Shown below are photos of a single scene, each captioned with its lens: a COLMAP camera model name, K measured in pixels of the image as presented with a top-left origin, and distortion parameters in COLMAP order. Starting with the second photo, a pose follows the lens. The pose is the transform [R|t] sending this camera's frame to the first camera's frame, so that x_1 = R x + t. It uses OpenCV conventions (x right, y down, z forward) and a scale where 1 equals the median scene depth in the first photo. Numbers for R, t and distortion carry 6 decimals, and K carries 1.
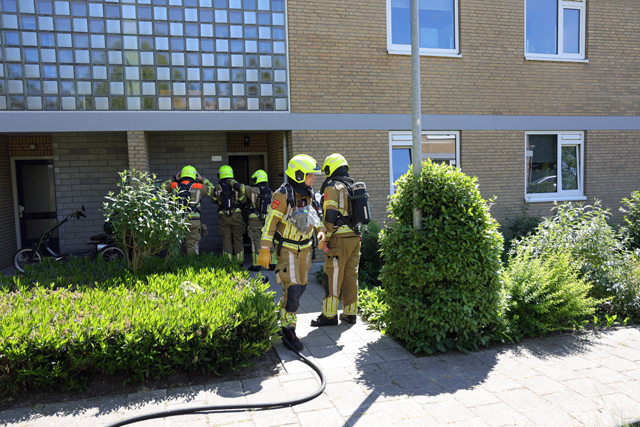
lens RADIAL K [[500.7, 0, 313.4], [0, 500.7, 215.0], [0, 0, 1]] dist [-0.055078, 0.084911]
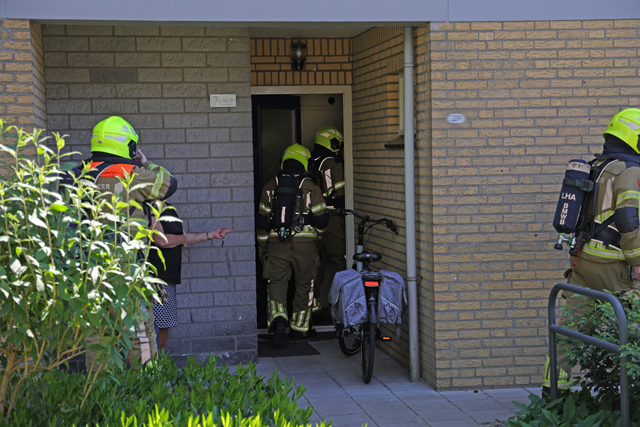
lens RADIAL K [[1199.2, 0, 320.0], [0, 1199.2, 213.5], [0, 0, 1]] dist [0.271376, 0.031950]
pose [[0.995675, 0.011605, -0.092176, -0.061304], [-0.014220, 0.999513, -0.027768, -0.006791], [0.091809, 0.028958, 0.995355, 0.178308]]
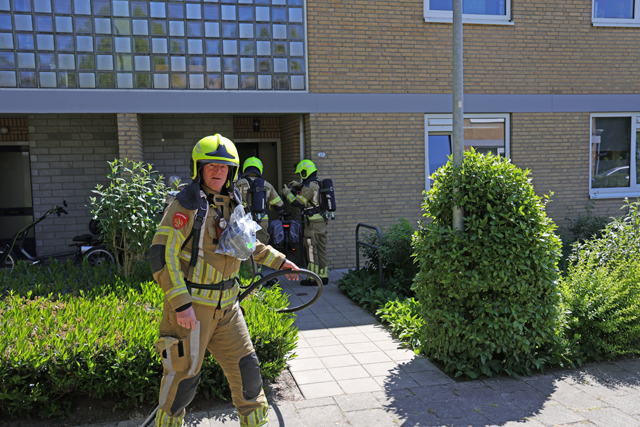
lens RADIAL K [[592.5, 0, 319.0], [0, 592.5, 211.3], [0, 0, 1]] dist [0.003481, 0.089676]
pose [[0.999668, 0.005334, -0.025216, -0.002630], [-0.005376, 0.999984, -0.001608, -0.001354], [0.025207, 0.001743, 0.999681, -0.012135]]
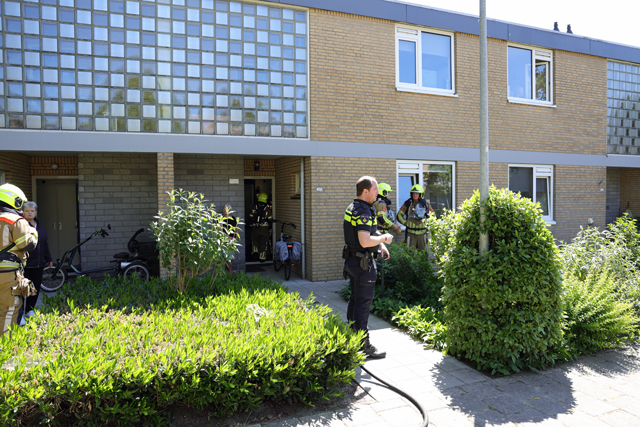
lens RADIAL K [[439.0, 0, 320.0], [0, 439.0, 213.5], [0, 0, 1]] dist [-0.090369, 0.064300]
pose [[0.995009, 0.015322, 0.098597, -0.172631], [-0.010588, 0.998774, -0.048360, -0.003554], [-0.099217, 0.047074, 0.993952, 0.108027]]
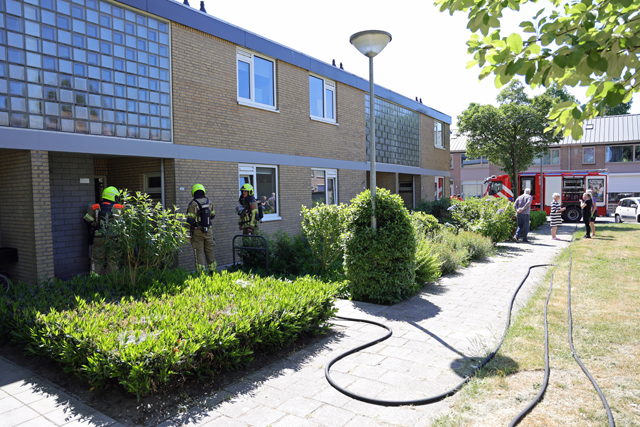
lens RADIAL K [[439.0, 0, 320.0], [0, 439.0, 213.5], [0, 0, 1]] dist [-0.090369, 0.064300]
pose [[0.764909, -0.017715, 0.643895, -0.658731], [0.049345, 0.998296, -0.031154, 0.010186], [-0.642246, 0.055603, 0.764479, 0.021627]]
